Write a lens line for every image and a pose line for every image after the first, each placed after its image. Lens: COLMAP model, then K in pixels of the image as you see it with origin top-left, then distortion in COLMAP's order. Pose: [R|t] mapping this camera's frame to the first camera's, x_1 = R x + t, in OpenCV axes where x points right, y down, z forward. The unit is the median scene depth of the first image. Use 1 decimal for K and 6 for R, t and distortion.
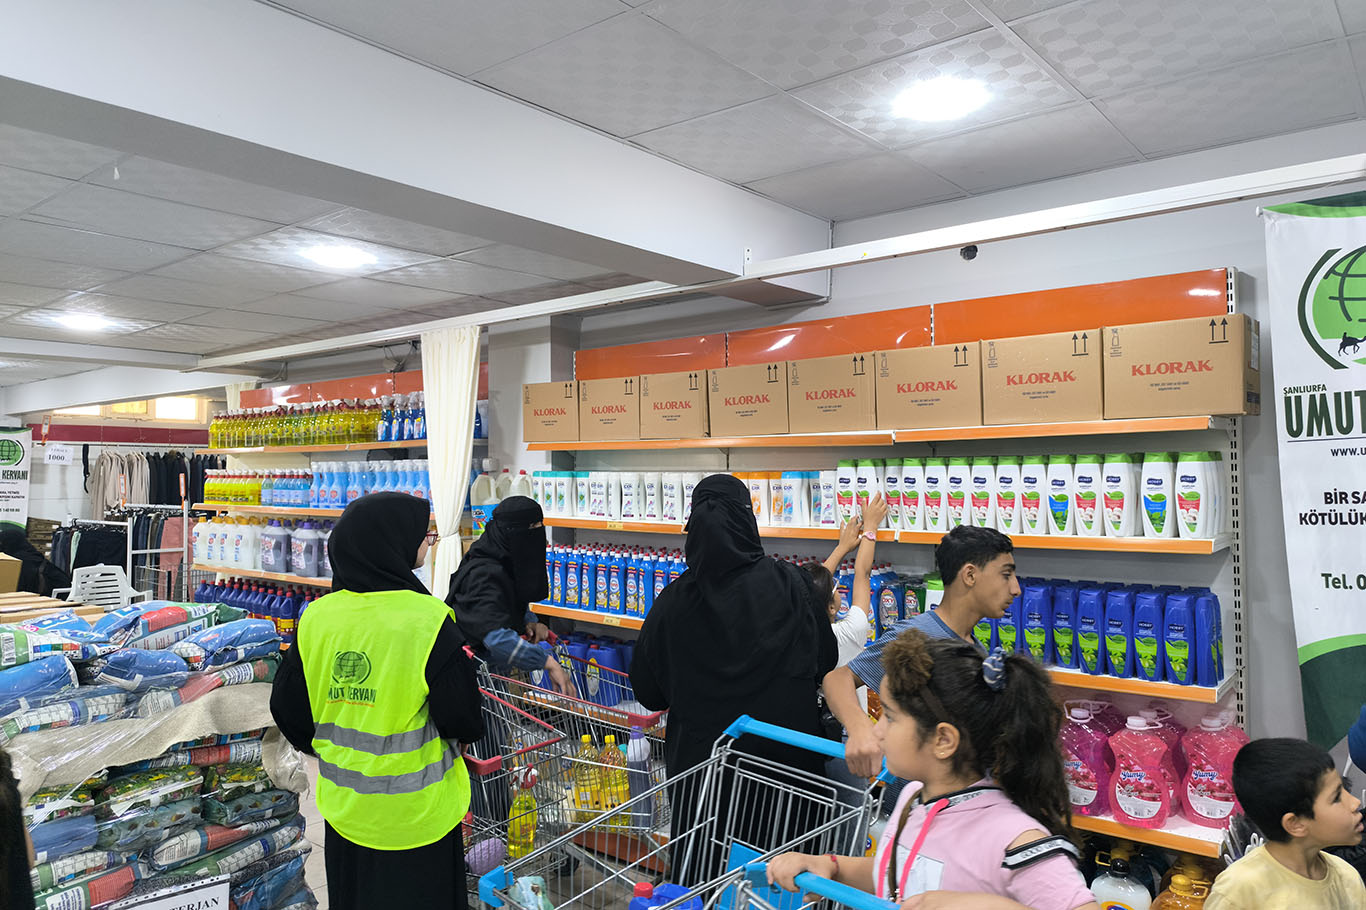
lens RADIAL K [[946.2, 0, 683.3], [0, 946.2, 452.8], [0, 0, 1]] dist [0.029380, -0.021788]
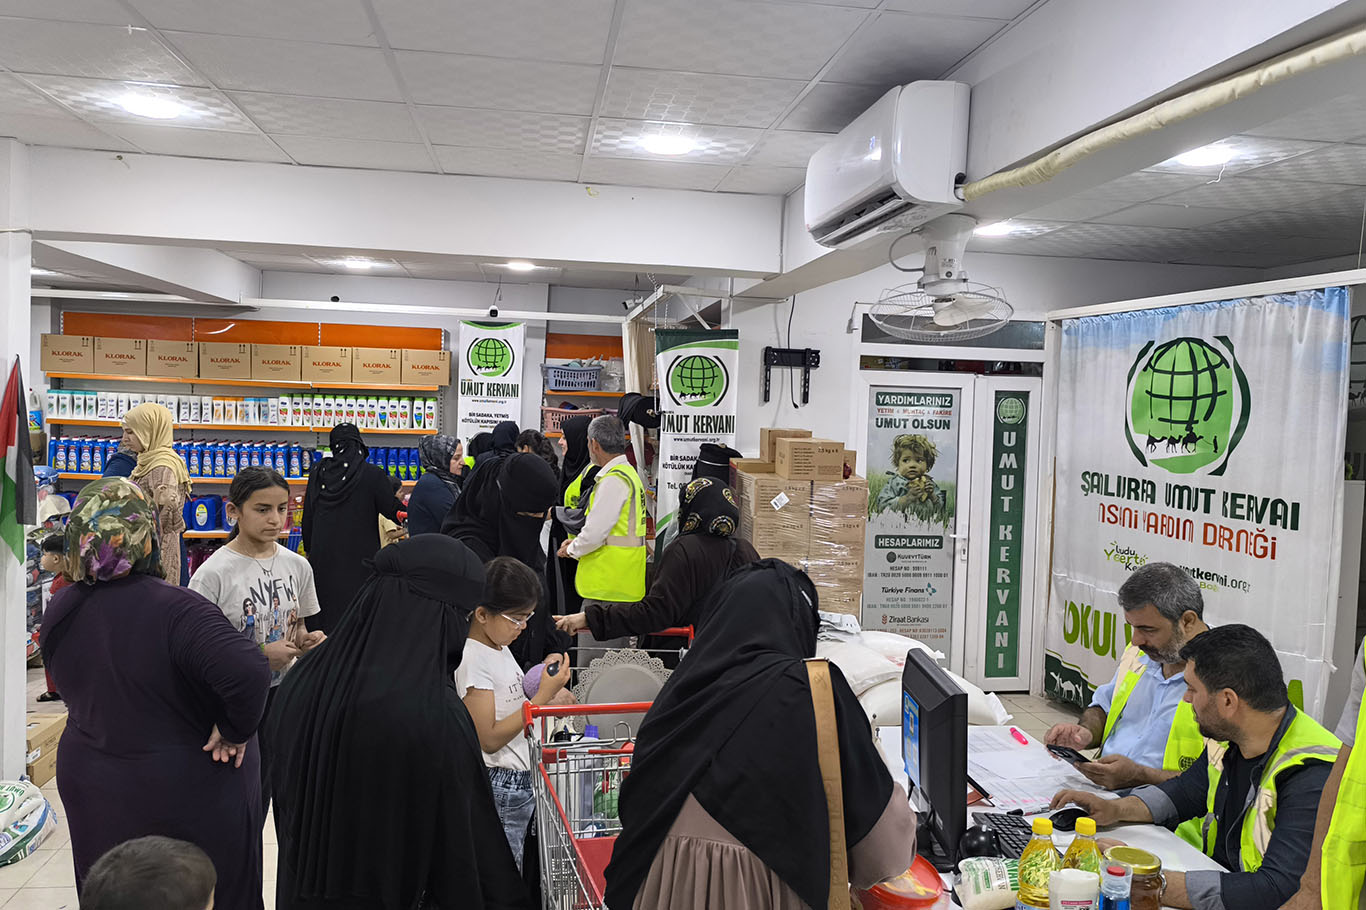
lens RADIAL K [[1114.2, 0, 689.7], [0, 1114.2, 452.1], [0, 0, 1]] dist [0.041496, -0.021390]
pose [[0.668136, -0.019128, 0.743794, -1.219870], [-0.058141, 0.995270, 0.077823, -0.123448], [-0.741764, -0.095241, 0.663863, -1.531387]]
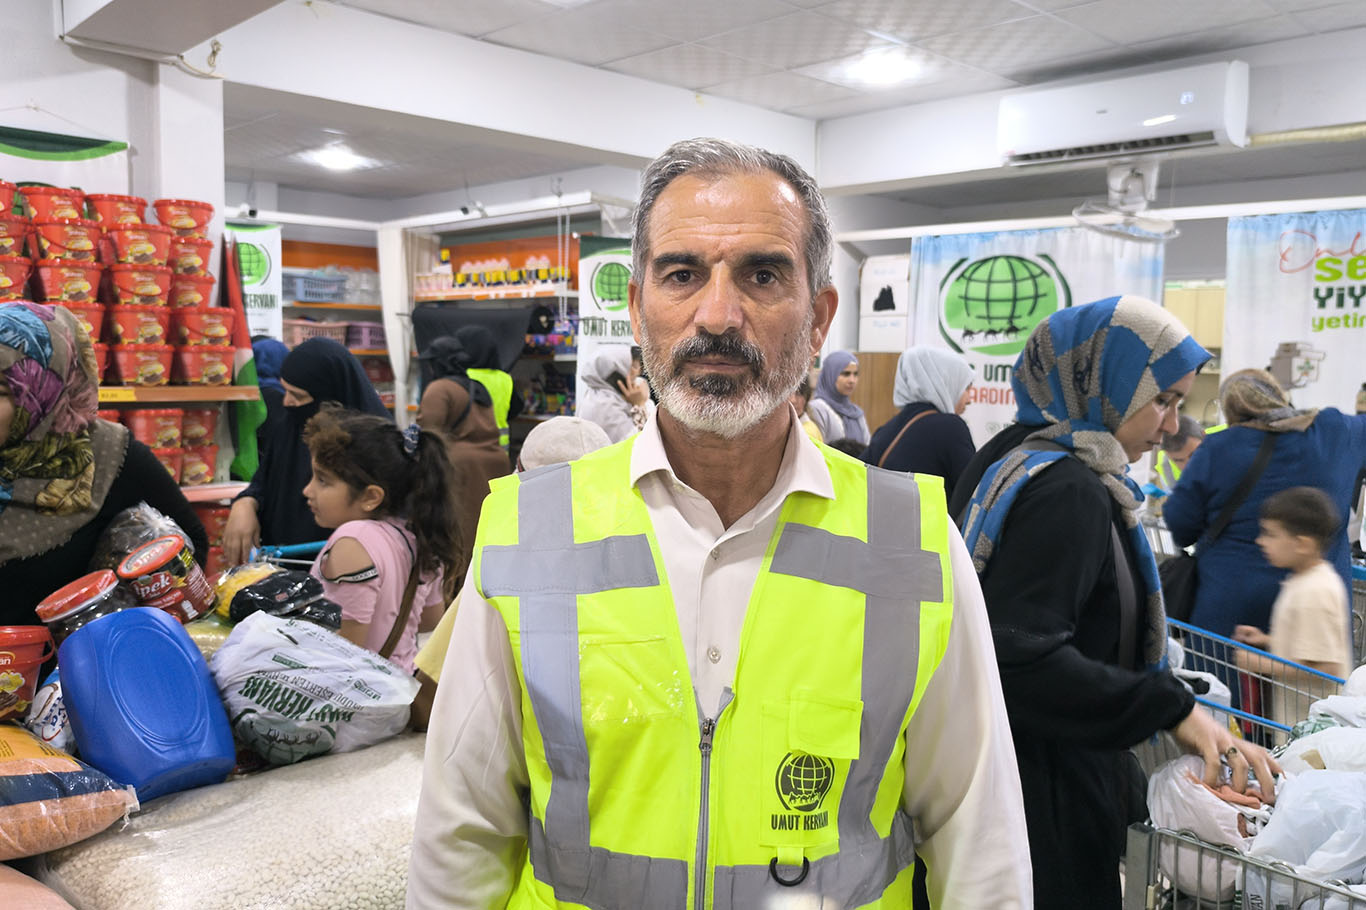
lens RADIAL K [[1116.4, 0, 681.0], [0, 1116.4, 449.4], [0, 0, 1]] dist [0.028435, 0.004789]
pose [[0.127678, -0.091085, 0.987624, -1.855096], [-0.054134, 0.993650, 0.098640, 0.000225], [-0.990337, -0.066058, 0.121936, -0.576286]]
